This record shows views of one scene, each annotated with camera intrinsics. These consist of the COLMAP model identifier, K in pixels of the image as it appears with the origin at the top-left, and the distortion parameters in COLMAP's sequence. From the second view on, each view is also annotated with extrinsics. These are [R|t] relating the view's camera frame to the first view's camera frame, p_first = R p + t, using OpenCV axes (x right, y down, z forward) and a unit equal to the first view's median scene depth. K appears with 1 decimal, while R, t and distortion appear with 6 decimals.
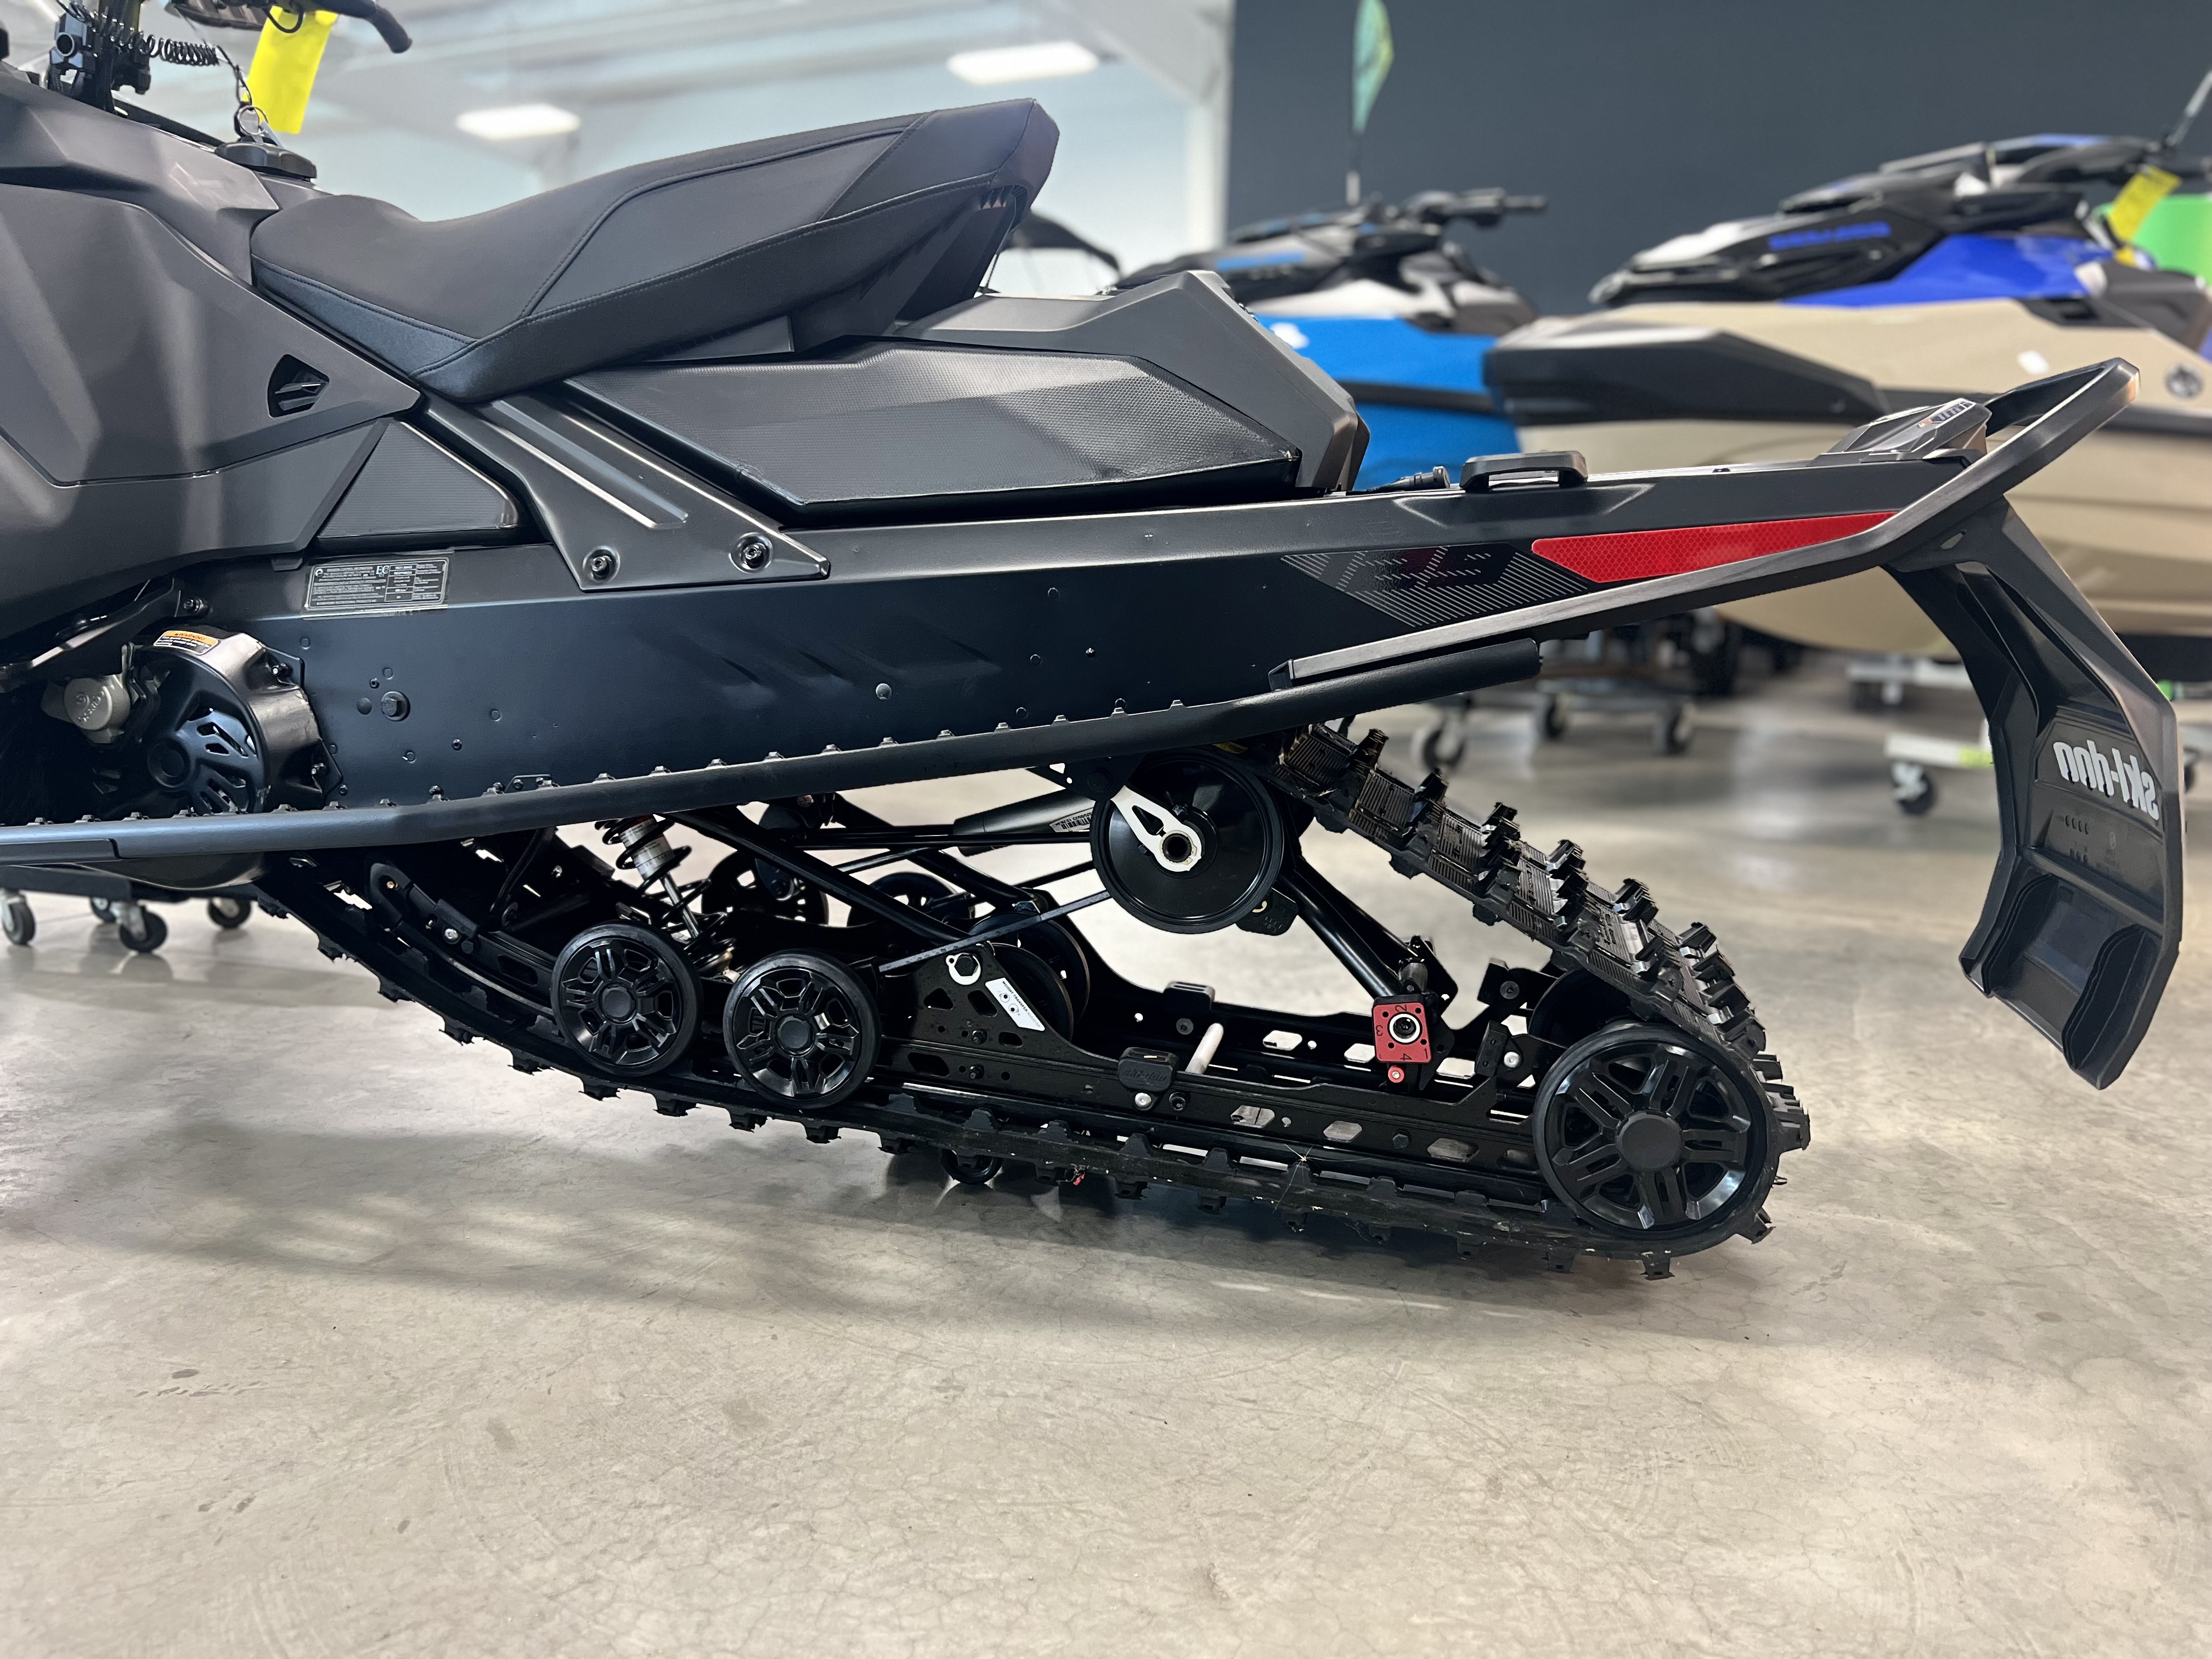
lens RADIAL K [[1698.3, 0, 1106.2], [0, 1698.3, 864.8], [0, 0, 1]] dist [-0.001133, -0.001668]
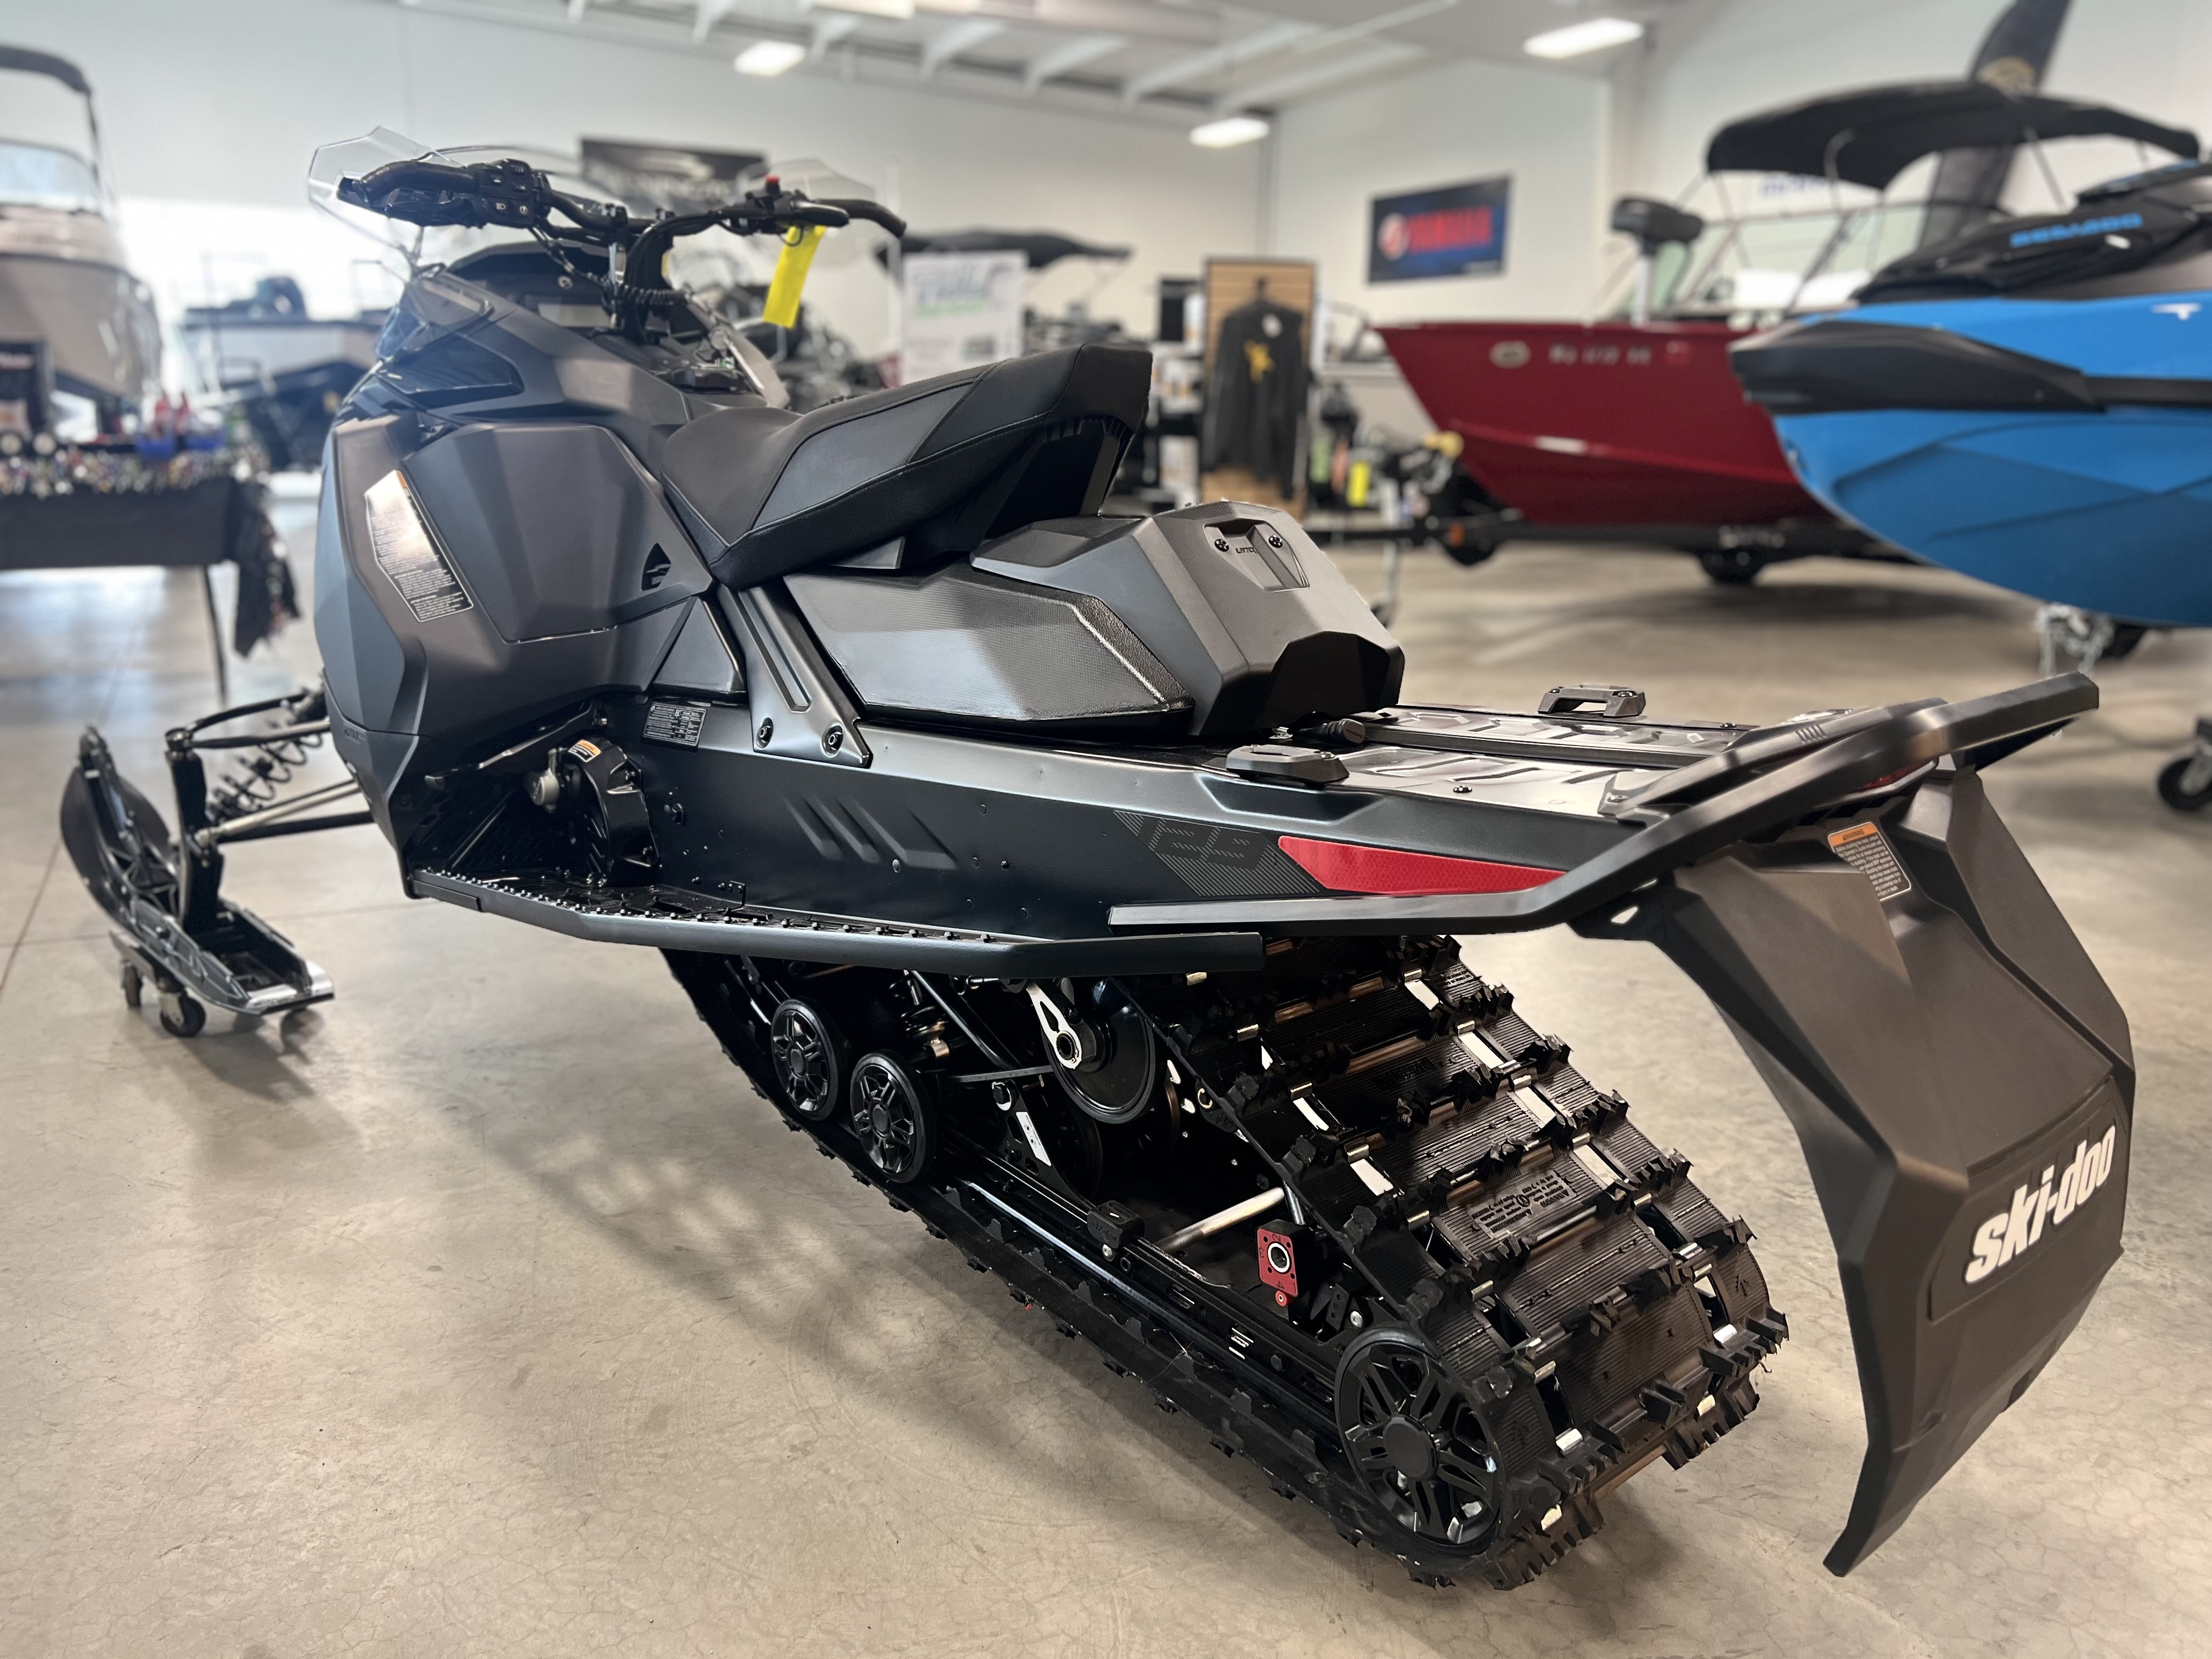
lens RADIAL K [[1733.7, 0, 1106.0], [0, 1733.7, 829.5], [0, 0, 1]] dist [0.009494, 0.005230]
pose [[0.798373, 0.131483, -0.587633, 0.675424], [-0.101228, 0.991288, 0.084269, -0.236911], [0.593594, -0.007793, 0.804727, 0.099286]]
